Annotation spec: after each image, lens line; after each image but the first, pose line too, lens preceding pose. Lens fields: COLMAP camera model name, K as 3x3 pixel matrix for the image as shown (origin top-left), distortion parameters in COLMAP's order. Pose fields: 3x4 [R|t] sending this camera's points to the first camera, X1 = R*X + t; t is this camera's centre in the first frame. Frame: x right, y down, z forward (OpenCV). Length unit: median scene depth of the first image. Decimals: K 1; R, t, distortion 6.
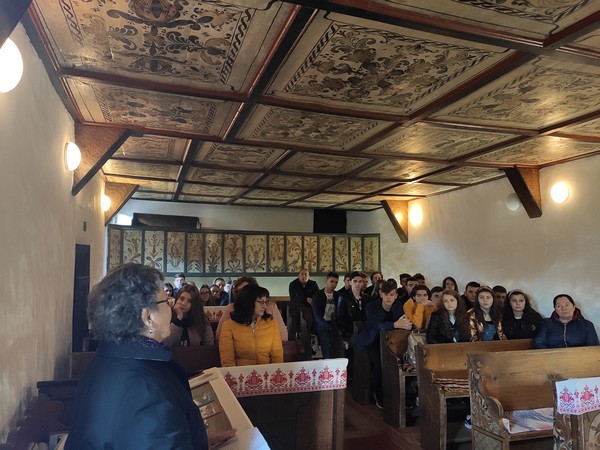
lens RADIAL K [[443.1, 0, 300.0], [0, 443.1, 225.0], [0, 0, 1]] dist [0.080637, -0.114400]
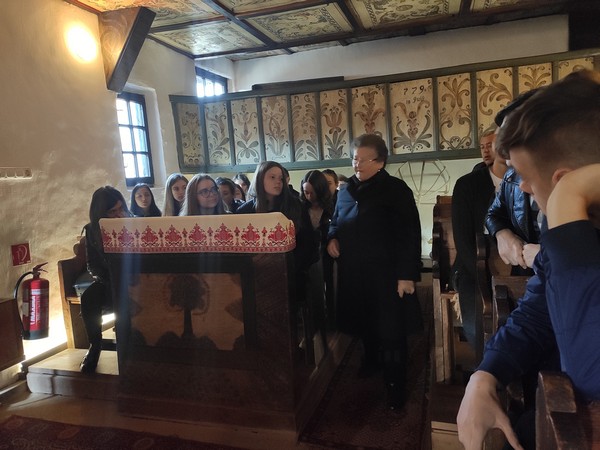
lens RADIAL K [[443.1, 0, 300.0], [0, 443.1, 225.0], [0, 0, 1]] dist [0.080637, -0.114400]
pose [[0.807915, 0.003231, -0.589290, 0.111784], [0.117858, 0.978896, 0.166950, 0.089460], [0.577393, -0.204334, 0.790484, 0.496256]]
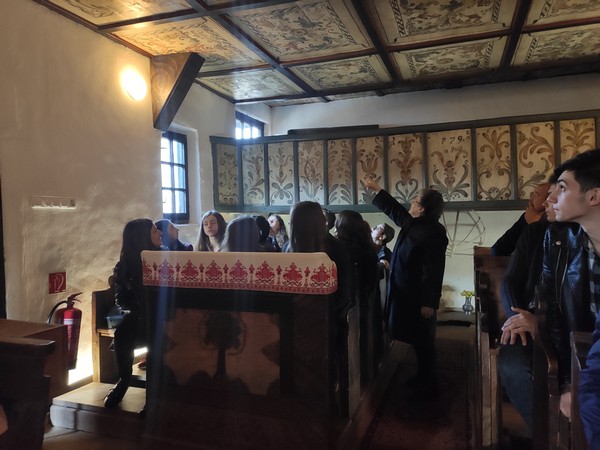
lens RADIAL K [[443.1, 0, 300.0], [0, 443.1, 225.0], [0, 0, 1]] dist [0.080637, -0.114400]
pose [[0.779212, -0.017063, -0.626528, 0.097864], [0.072713, 0.995340, 0.063327, 0.091255], [0.622529, -0.094902, 0.776822, 0.491430]]
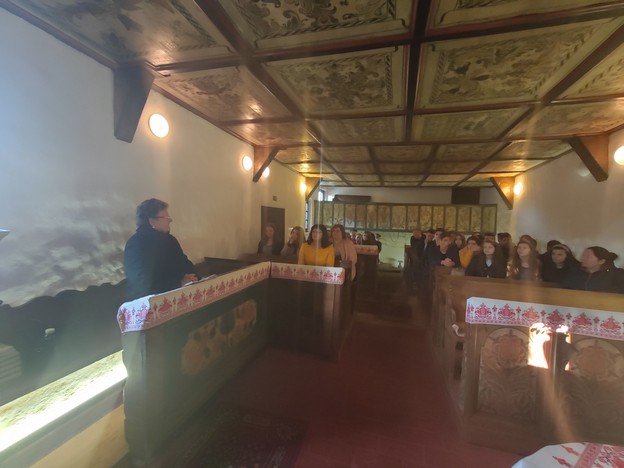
lens RADIAL K [[271.4, 0, 313.3], [0, 271.4, 234.2], [0, 0, 1]] dist [-0.039840, 0.015730]
pose [[0.824163, 0.045651, -0.564509, 0.203758], [0.013353, 0.994903, 0.099952, 0.024473], [0.566195, -0.089915, 0.819353, 0.039911]]
